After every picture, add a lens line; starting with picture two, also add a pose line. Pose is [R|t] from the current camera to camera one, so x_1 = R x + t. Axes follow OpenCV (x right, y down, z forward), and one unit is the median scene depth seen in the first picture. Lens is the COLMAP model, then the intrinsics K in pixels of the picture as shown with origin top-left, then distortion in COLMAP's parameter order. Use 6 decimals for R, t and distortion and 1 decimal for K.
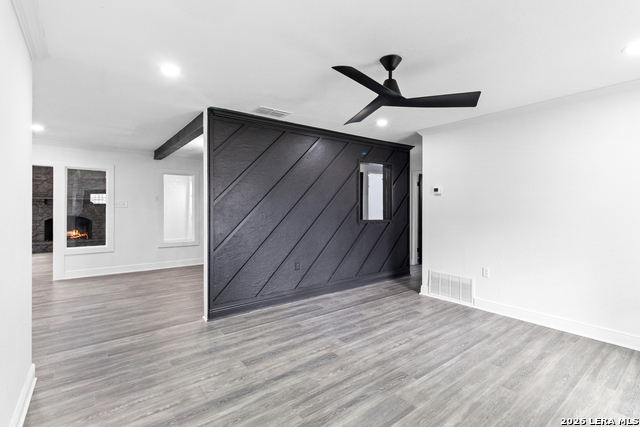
lens RADIAL K [[302.6, 0, 329.8], [0, 302.6, 207.2], [0, 0, 1]] dist [-0.000522, -0.000359]
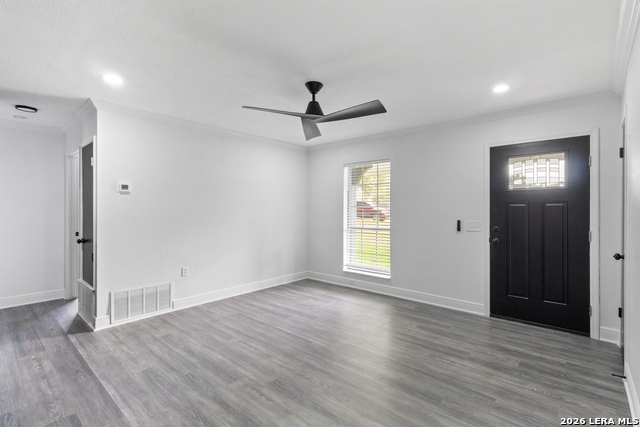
lens RADIAL K [[302.6, 0, 329.8], [0, 302.6, 207.2], [0, 0, 1]] dist [-0.000522, -0.000359]
pose [[-0.191991, 0.004291, 0.981387, -0.733376], [-0.000207, 0.999990, -0.004412, -0.001190], [-0.981397, -0.001050, -0.191988, 0.866062]]
